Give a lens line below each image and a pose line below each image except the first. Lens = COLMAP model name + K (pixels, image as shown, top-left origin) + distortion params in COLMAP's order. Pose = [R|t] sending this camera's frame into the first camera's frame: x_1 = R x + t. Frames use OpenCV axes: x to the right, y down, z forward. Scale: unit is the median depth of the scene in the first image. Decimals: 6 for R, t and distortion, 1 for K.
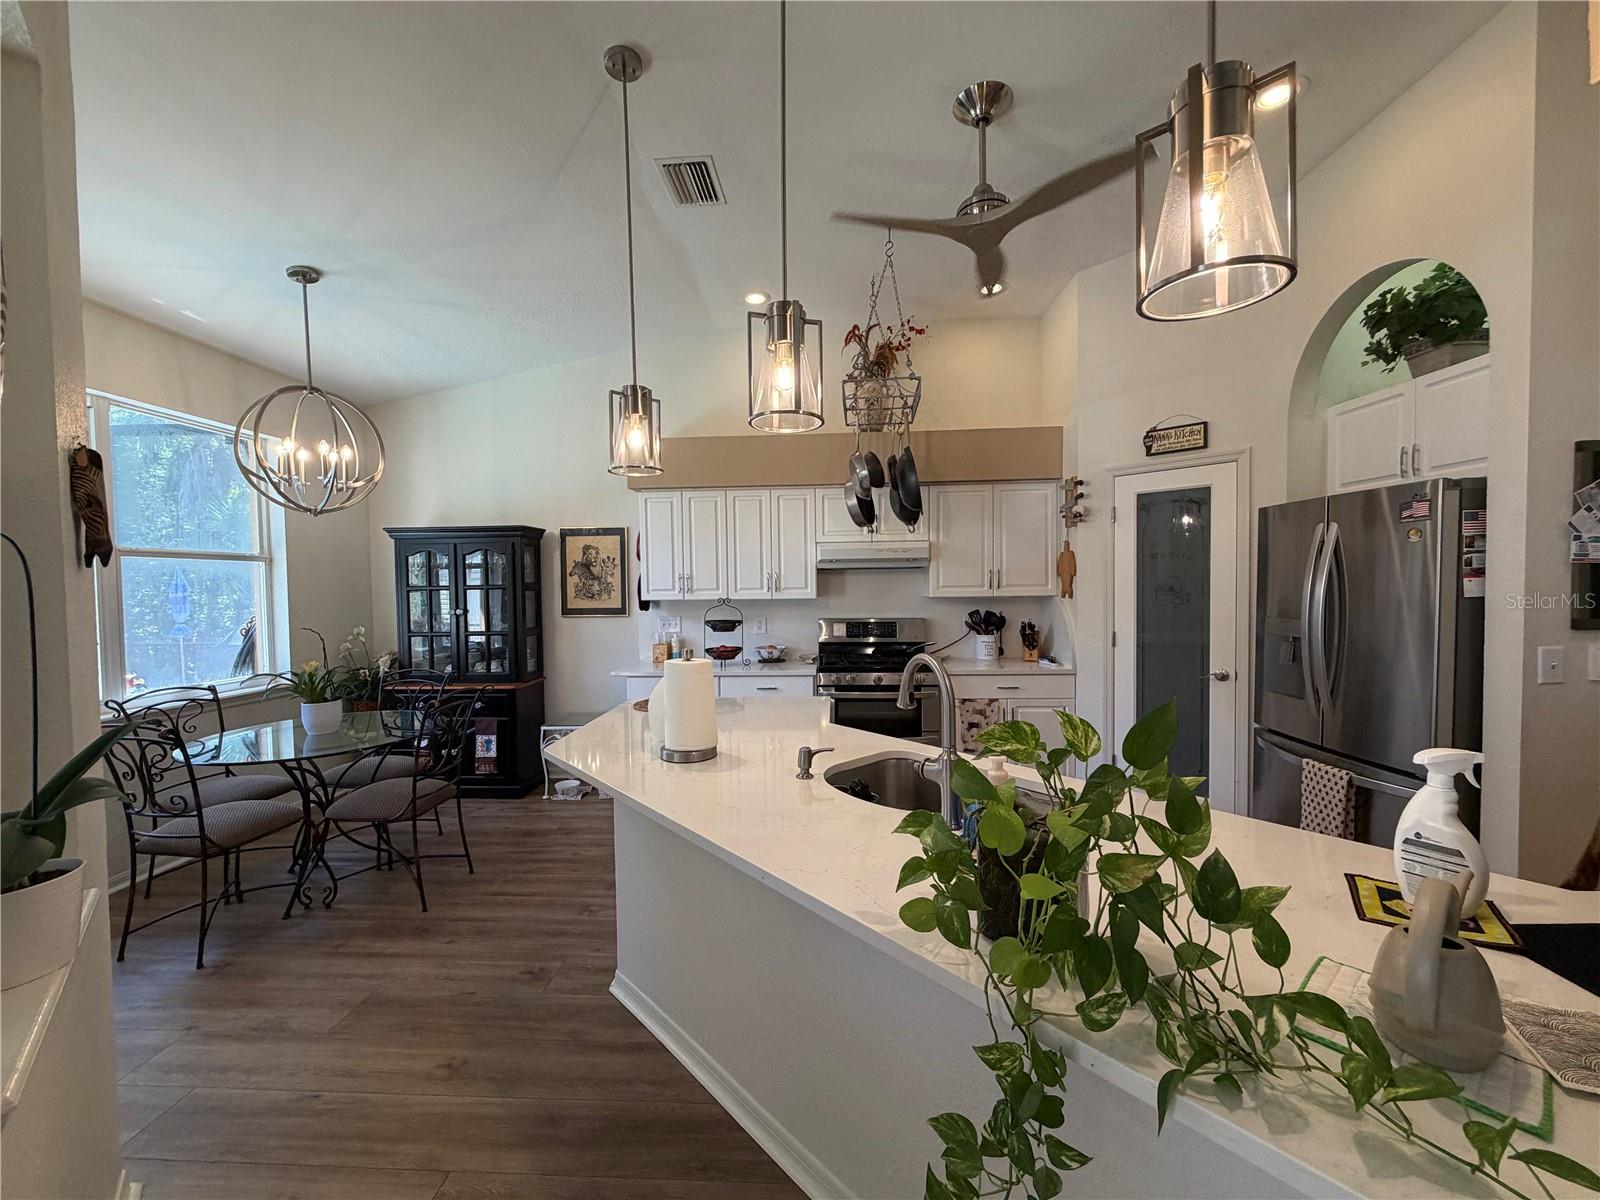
lens RADIAL K [[652.7, 0, 800.0], [0, 652.7, 600.0], [0, 0, 1]] dist [0.001031, 0.000144]
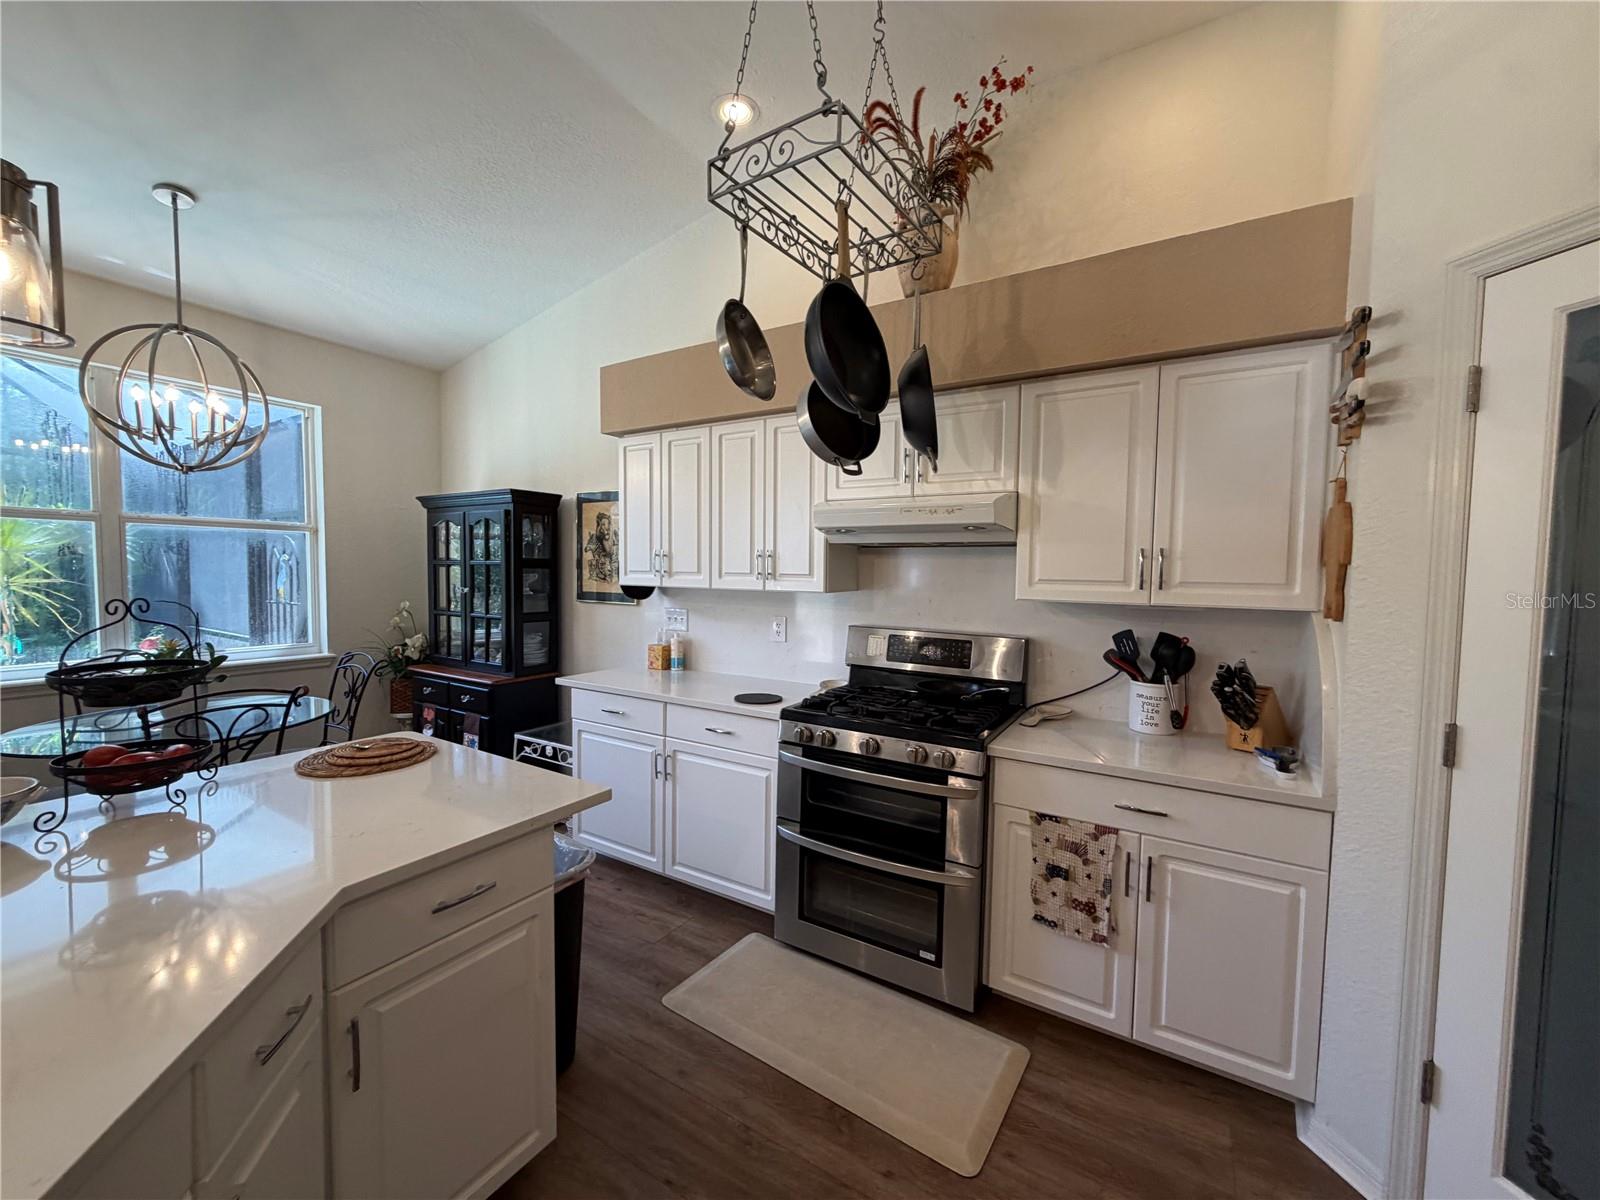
lens RADIAL K [[652.7, 0, 800.0], [0, 652.7, 600.0], [0, 0, 1]] dist [0.001031, 0.000144]
pose [[0.873627, 0.049286, -0.484093, 0.299590], [-0.039478, 0.998757, 0.030440, -0.013476], [0.484991, -0.007482, 0.874487, 0.456540]]
